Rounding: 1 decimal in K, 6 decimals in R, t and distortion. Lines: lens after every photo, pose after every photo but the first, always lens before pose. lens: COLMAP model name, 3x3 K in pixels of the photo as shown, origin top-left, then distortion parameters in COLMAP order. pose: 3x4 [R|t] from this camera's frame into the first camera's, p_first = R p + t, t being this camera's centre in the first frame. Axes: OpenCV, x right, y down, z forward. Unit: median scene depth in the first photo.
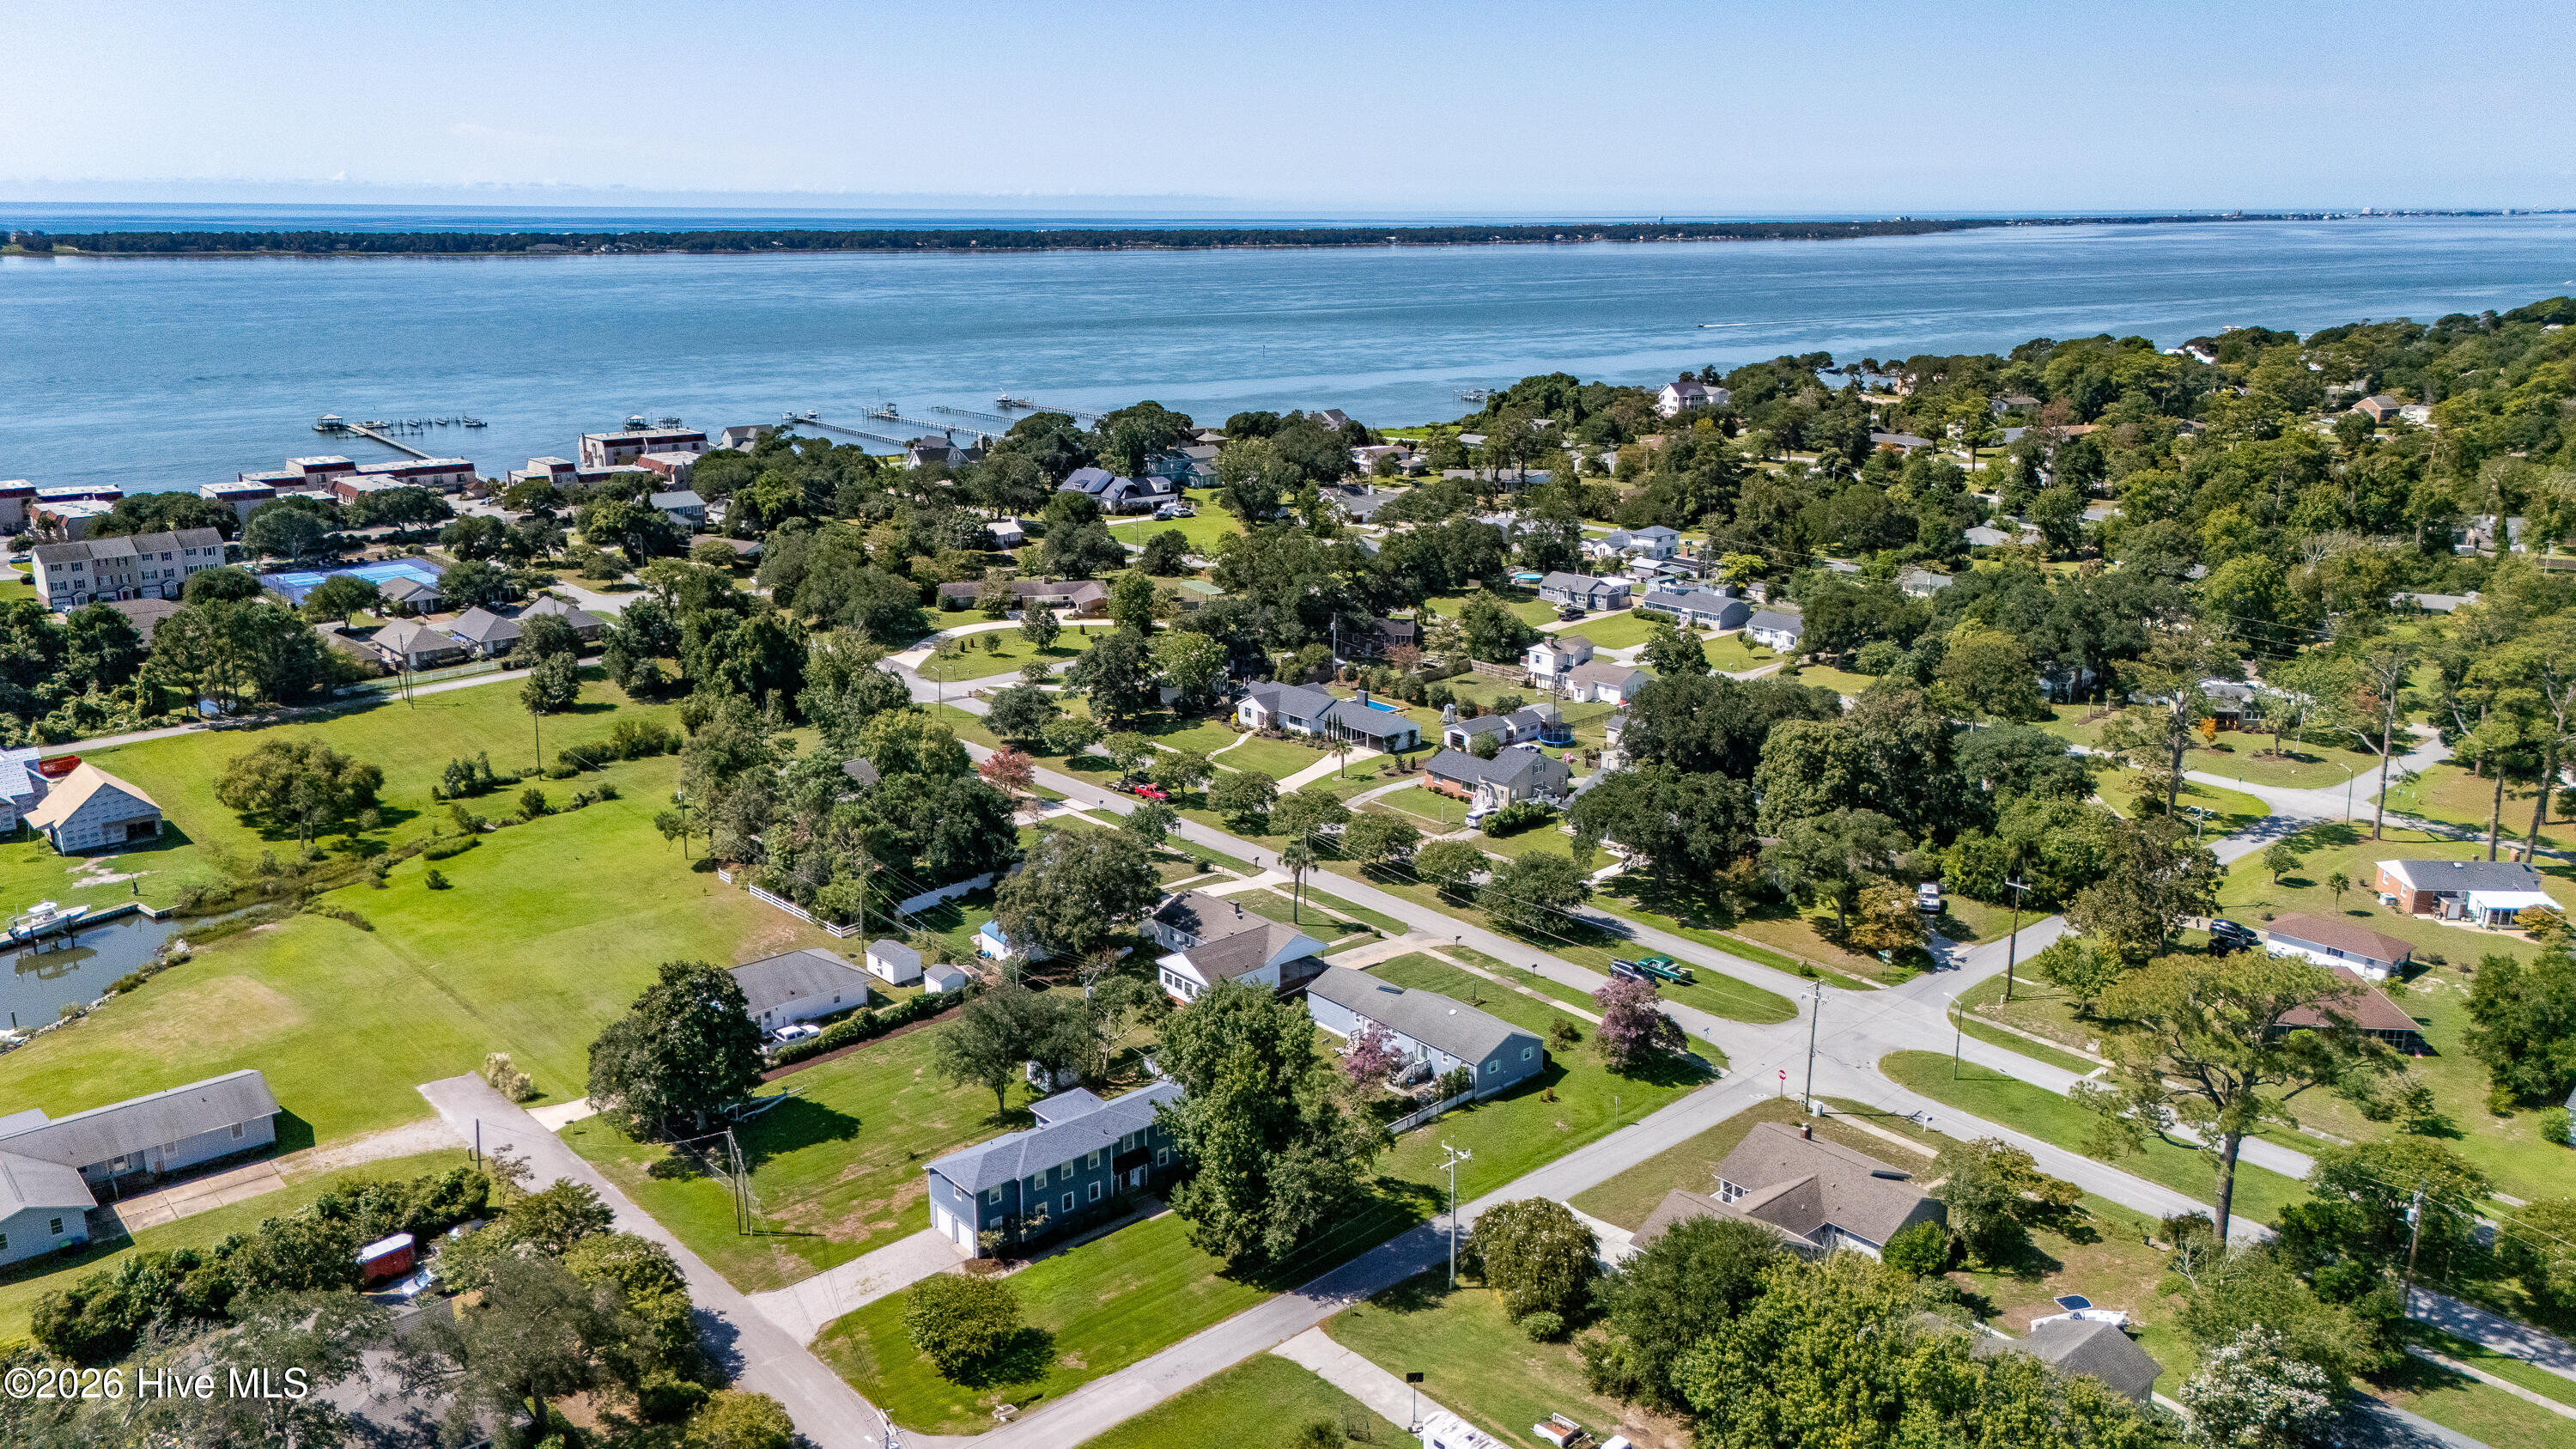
lens RADIAL K [[1884.4, 0, 1296.0], [0, 1884.4, 830.3], [0, 0, 1]] dist [0.082642, -0.076573]
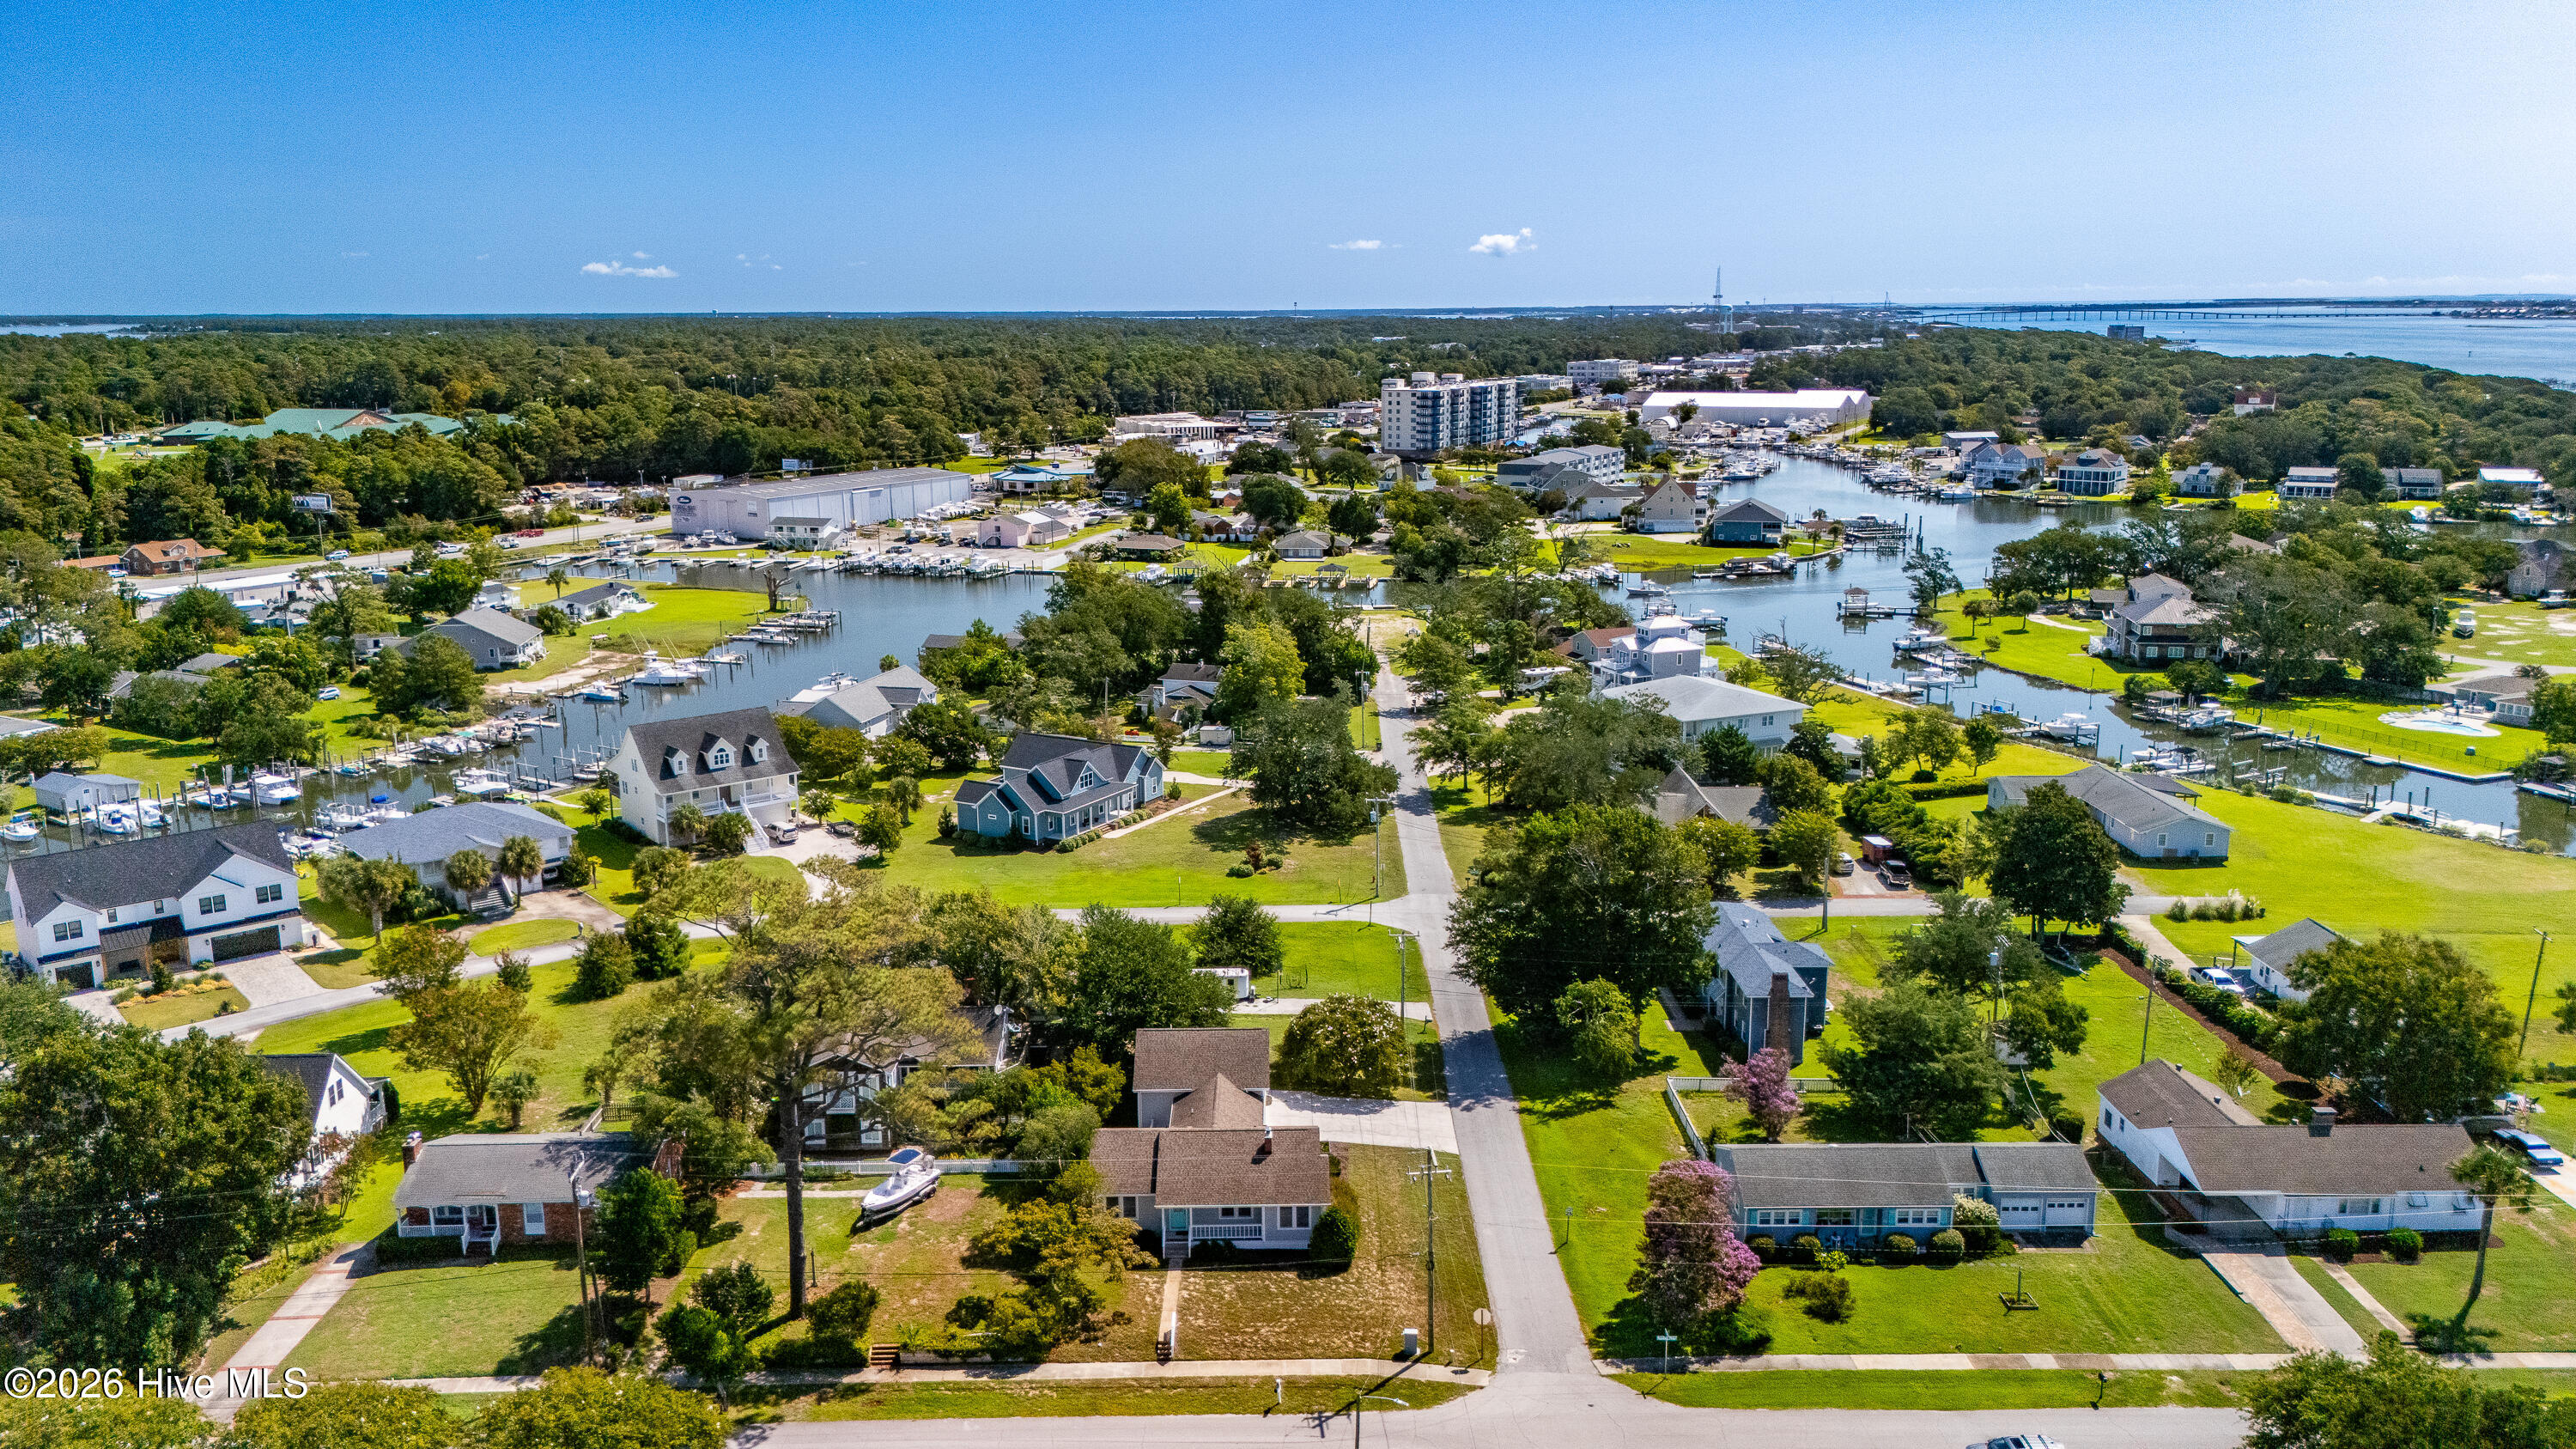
lens RADIAL K [[1911.1, 0, 1285.0], [0, 1911.1, 723.4], [0, 0, 1]] dist [0.077978, -0.073983]
pose [[-0.656958, 0.164849, -0.735684, 0.528741], [-0.228015, 0.886661, 0.402295, -0.209102], [0.718620, 0.432037, -0.544911, 0.868203]]
